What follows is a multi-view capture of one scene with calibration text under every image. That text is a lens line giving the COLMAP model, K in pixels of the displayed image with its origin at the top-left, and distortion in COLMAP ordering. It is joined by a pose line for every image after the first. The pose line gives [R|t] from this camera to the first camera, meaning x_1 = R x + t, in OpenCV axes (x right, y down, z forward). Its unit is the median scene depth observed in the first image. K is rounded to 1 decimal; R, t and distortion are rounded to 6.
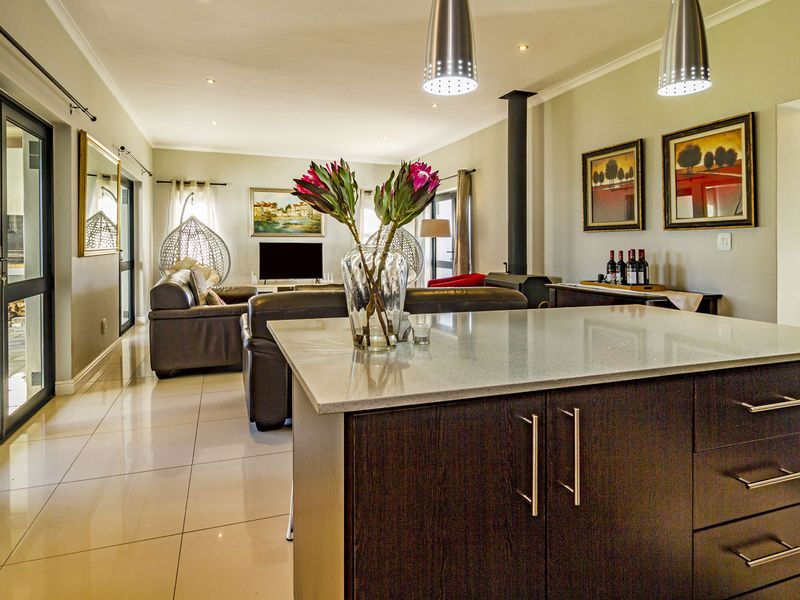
lens RADIAL K [[430.9, 0, 396.4], [0, 430.9, 297.0], [0, 0, 1]] dist [0.014423, 0.001033]
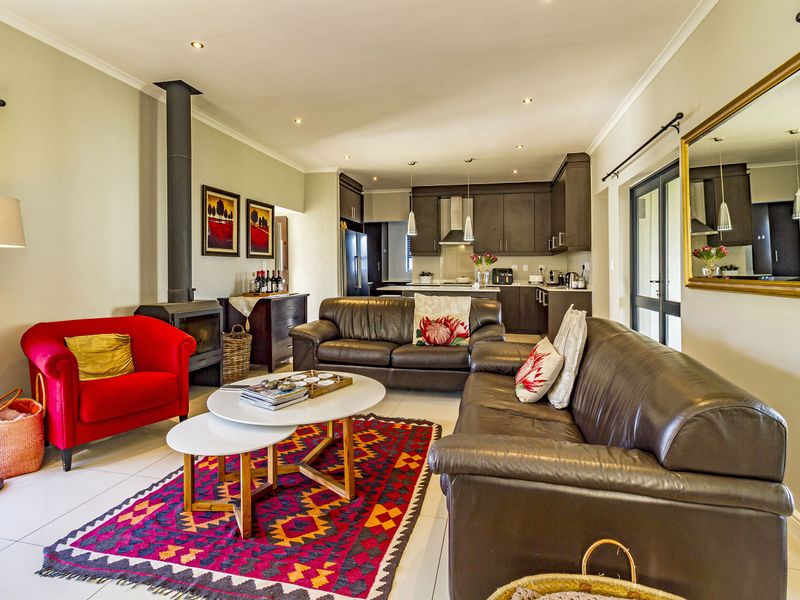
lens RADIAL K [[430.9, 0, 397.0], [0, 430.9, 304.6], [0, 0, 1]] dist [0.014423, 0.001033]
pose [[-0.821580, -0.053823, 0.567546, -0.387969], [0.063516, 0.980693, 0.184949, -0.127515], [-0.566543, 0.187999, -0.802300, 1.040128]]
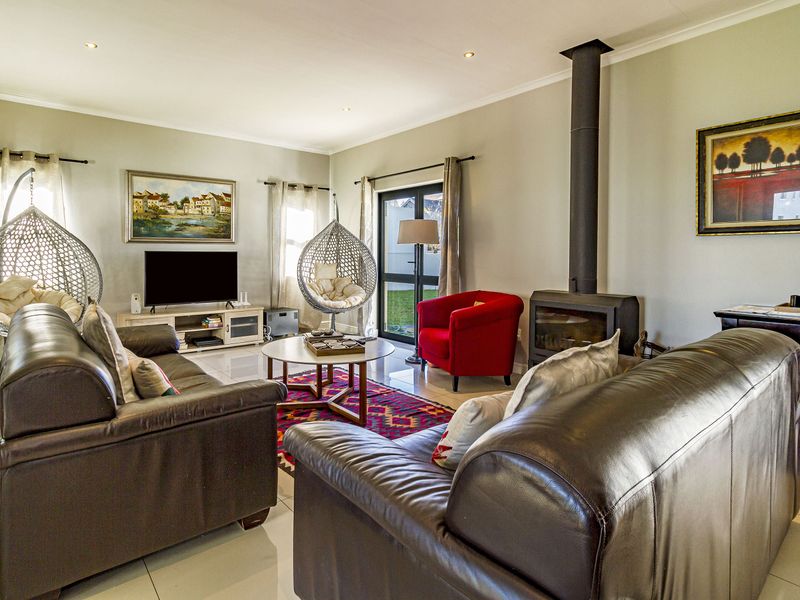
lens RADIAL K [[430.9, 0, 375.9], [0, 430.9, 284.2], [0, 0, 1]] dist [0.014423, 0.001033]
pose [[0.955463, -0.025337, 0.294023, -0.196342], [0.039356, 0.998348, -0.041863, -0.037665], [-0.292476, 0.051570, 0.954881, 0.292082]]
